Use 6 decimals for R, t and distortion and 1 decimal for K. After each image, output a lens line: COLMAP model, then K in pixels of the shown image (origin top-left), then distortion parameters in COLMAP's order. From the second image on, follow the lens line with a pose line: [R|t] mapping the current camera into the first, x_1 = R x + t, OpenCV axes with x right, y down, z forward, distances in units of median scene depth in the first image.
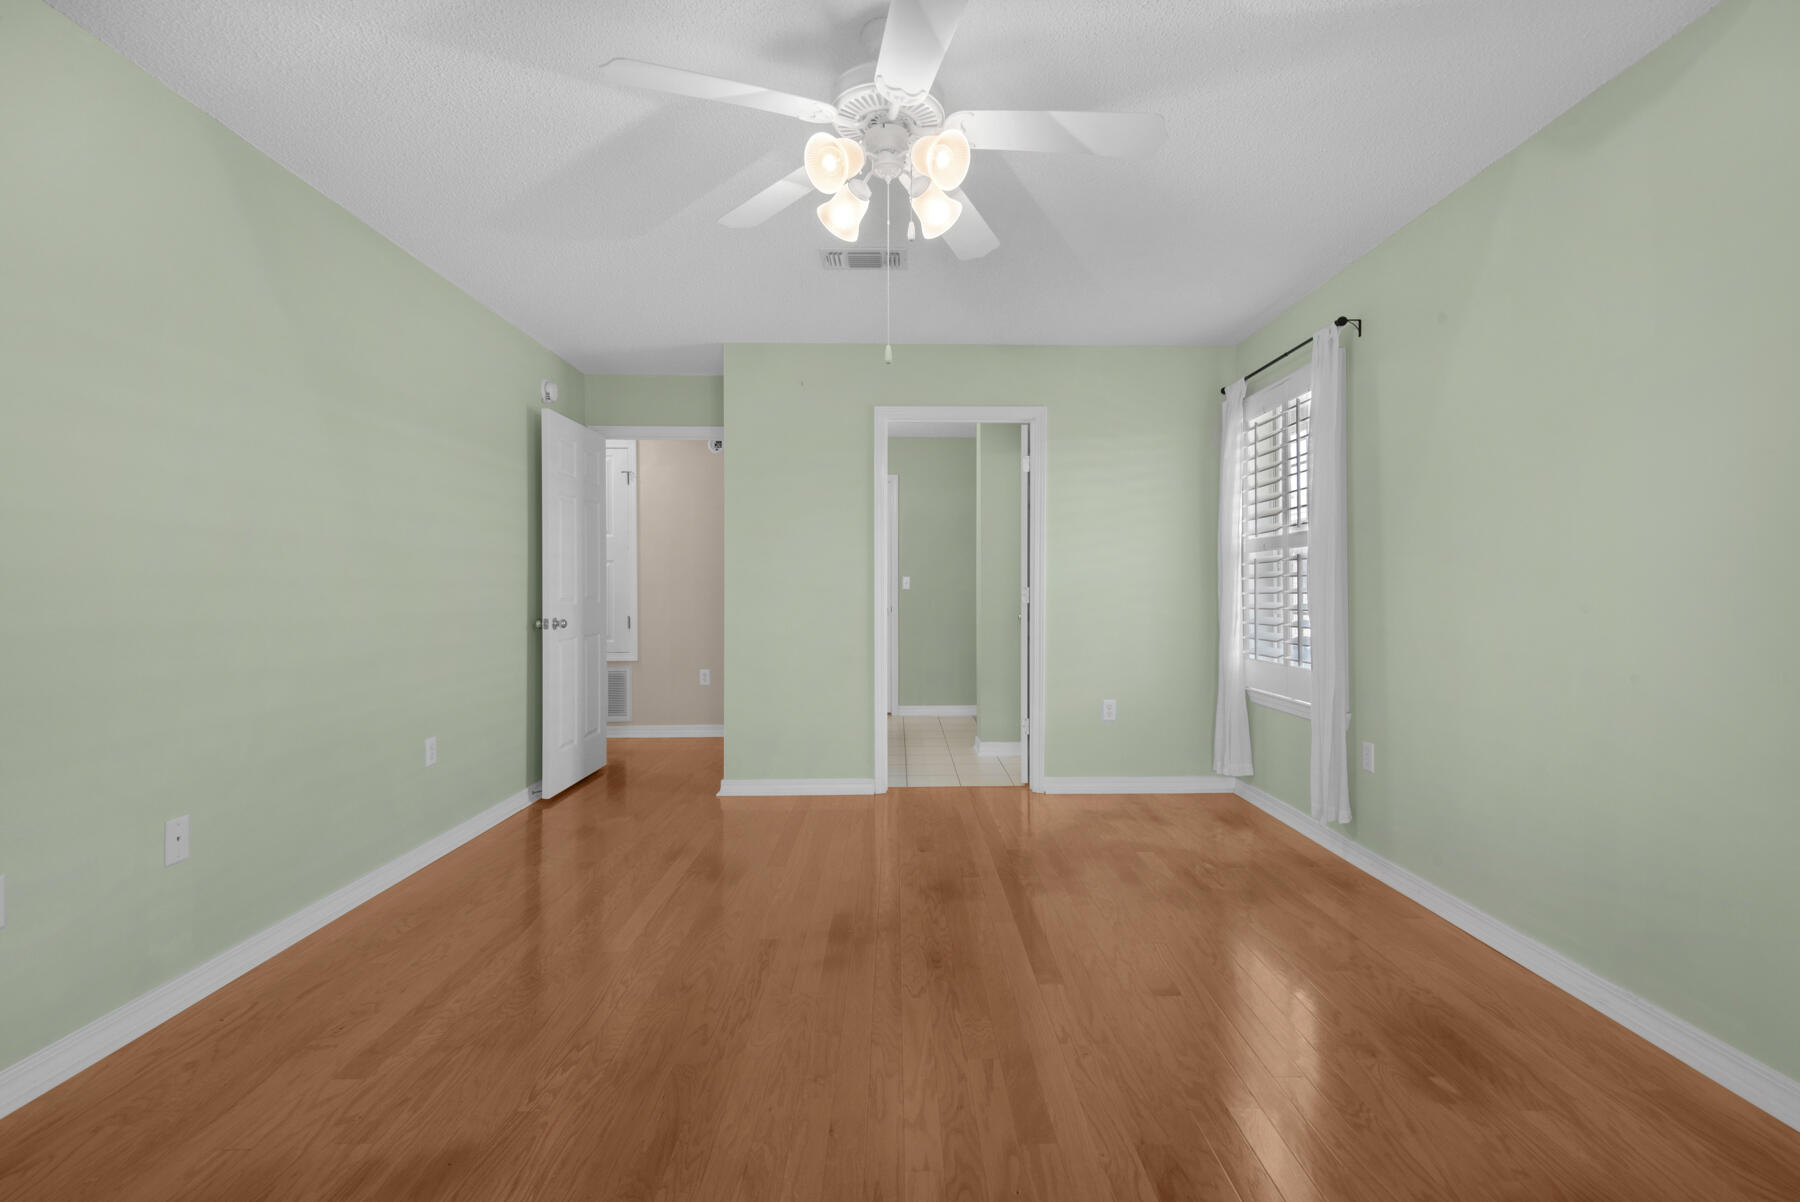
lens RADIAL K [[820.2, 0, 912.6], [0, 820.2, 590.1], [0, 0, 1]] dist [0.021754, -0.000132]
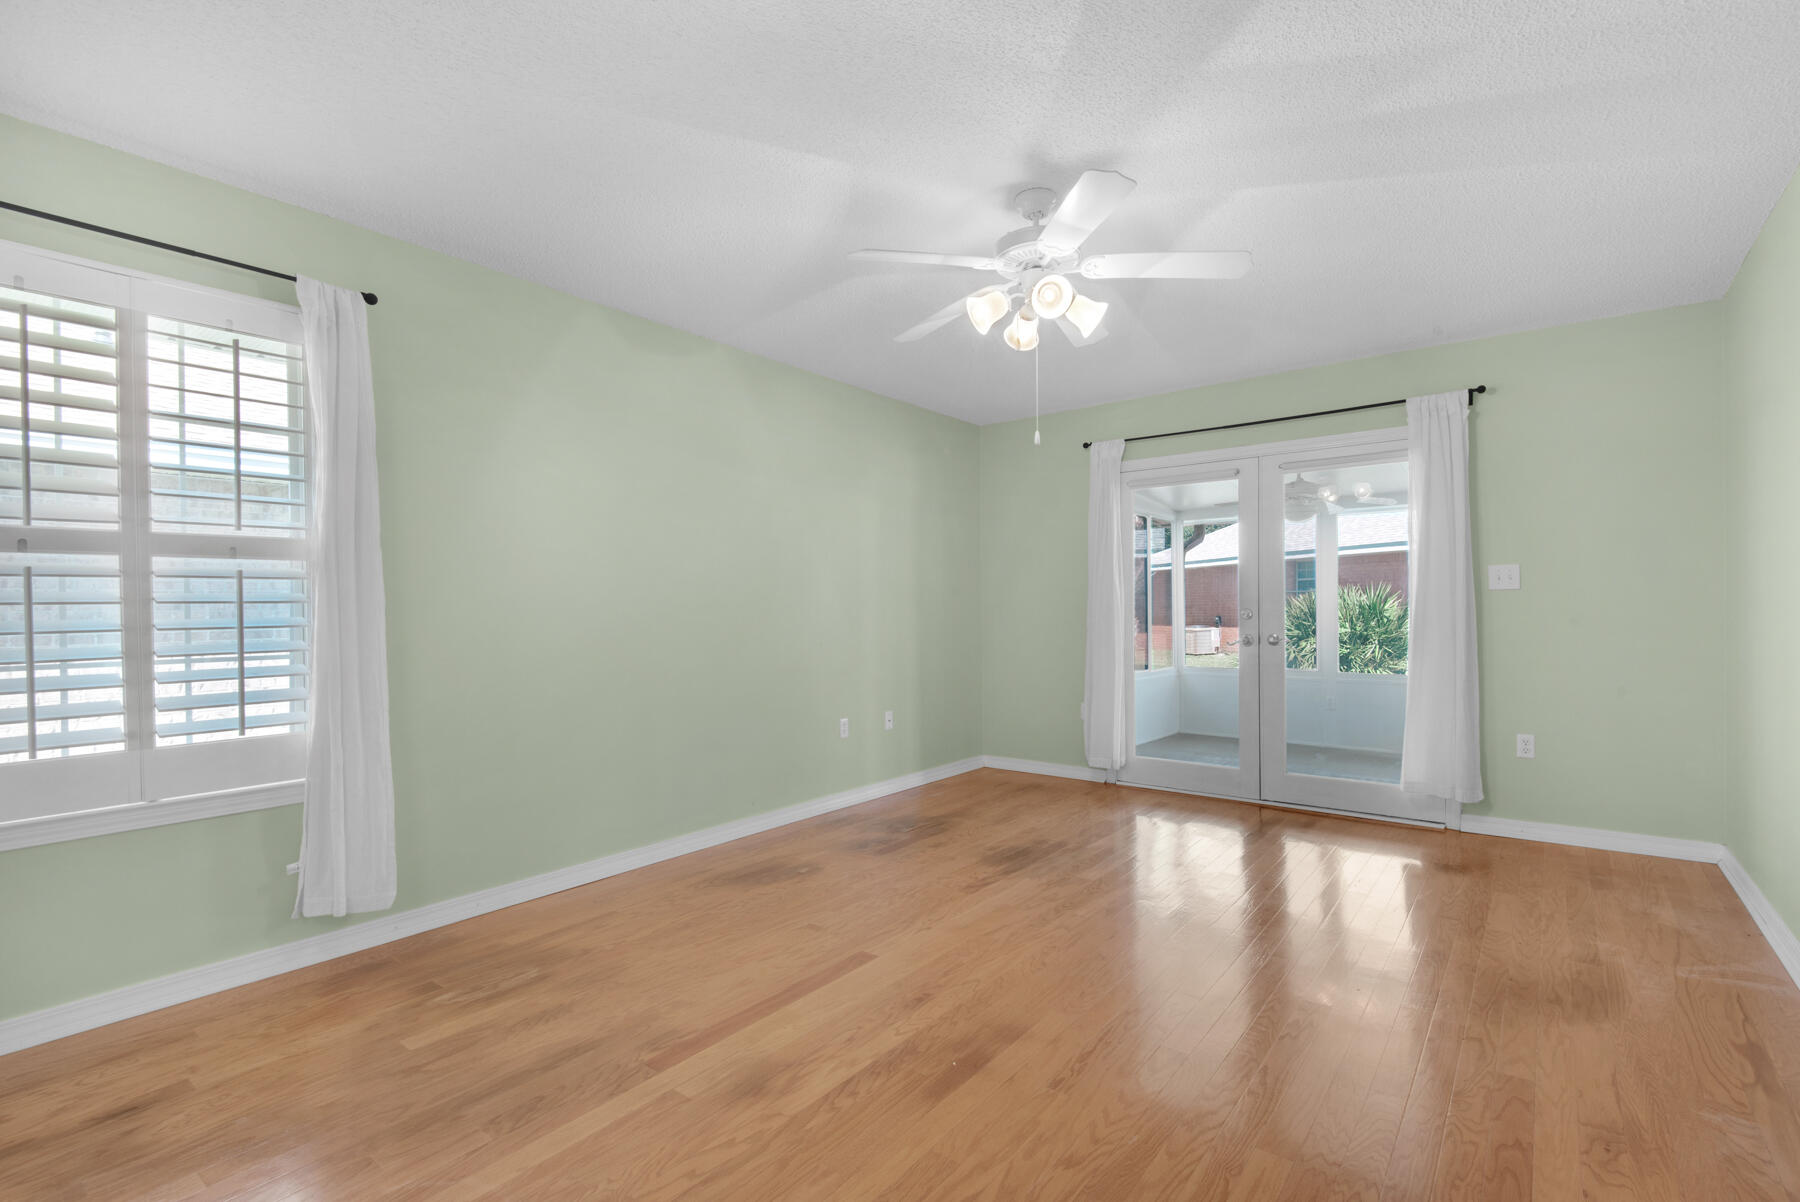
lens RADIAL K [[833.6, 0, 921.5], [0, 833.6, 594.7], [0, 0, 1]] dist [0.000796, -0.000094]
pose [[-0.790315, 0.022888, 0.612273, -0.617478], [0.013144, 0.999705, -0.020405, 0.000349], [-0.612560, -0.008078, -0.790383, 1.893568]]
